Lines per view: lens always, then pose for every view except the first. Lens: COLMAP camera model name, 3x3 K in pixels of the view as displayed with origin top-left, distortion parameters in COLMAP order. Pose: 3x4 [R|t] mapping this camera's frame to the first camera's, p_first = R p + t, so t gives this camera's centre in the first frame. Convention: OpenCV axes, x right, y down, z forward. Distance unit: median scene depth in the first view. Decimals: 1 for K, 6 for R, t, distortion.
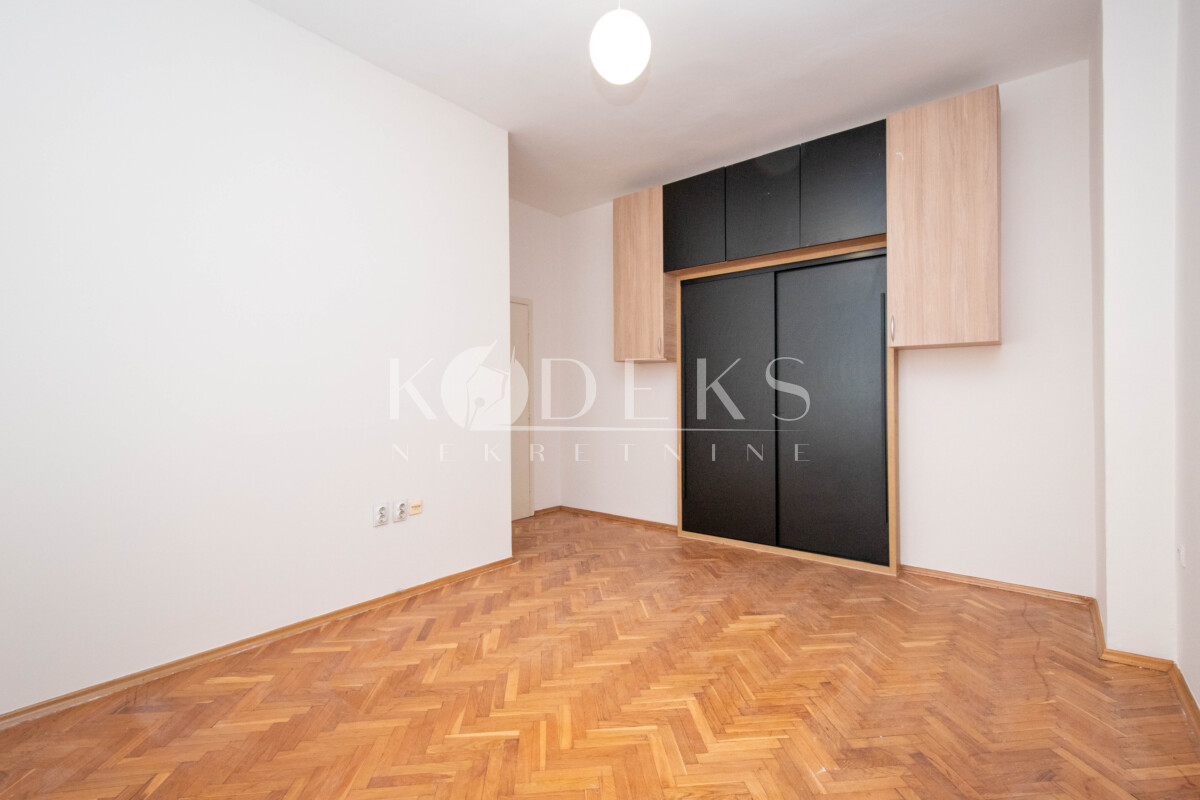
lens RADIAL K [[518.3, 0, 600.0], [0, 518.3, 398.9], [0, 0, 1]] dist [0.016958, 0.000348]
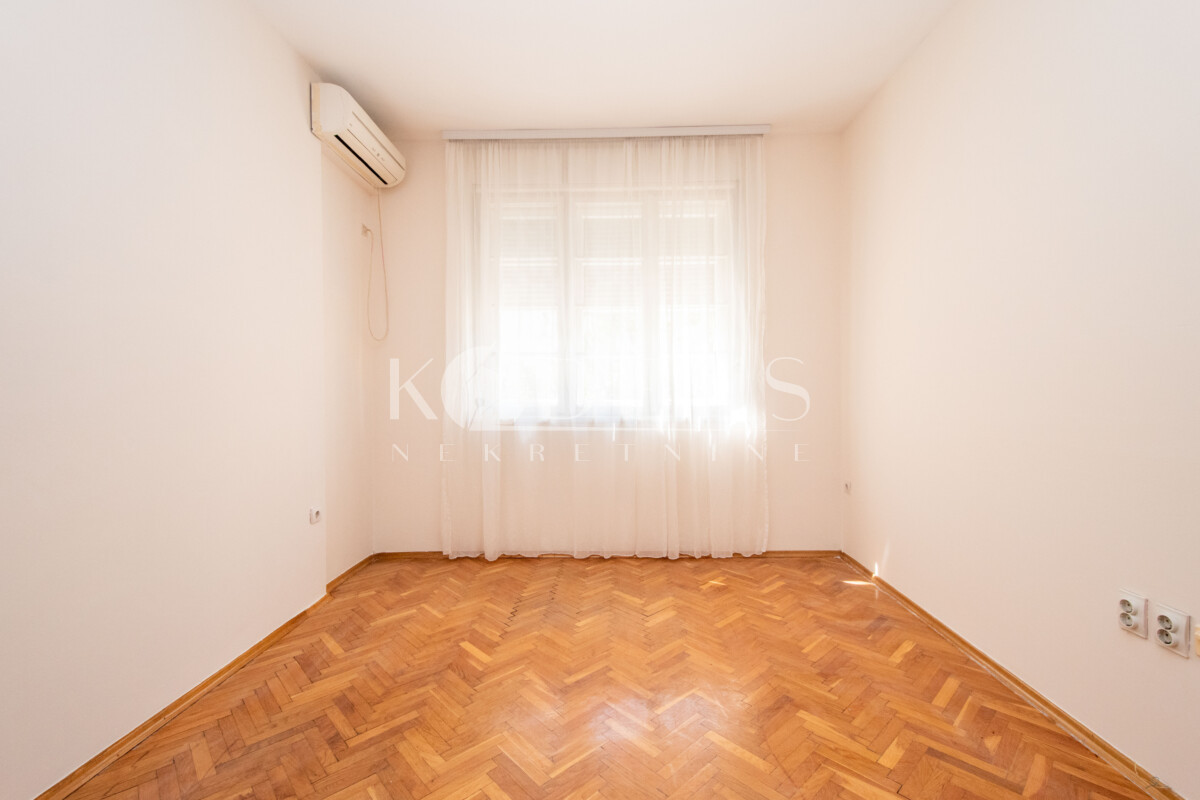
lens RADIAL K [[518.3, 0, 601.4], [0, 518.3, 398.8], [0, 0, 1]] dist [0.016958, 0.000348]
pose [[-0.781957, 0.019570, -0.623026, 0.573838], [0.007972, 0.999739, 0.021397, -0.032747], [0.623282, 0.011765, -0.781909, 1.711390]]
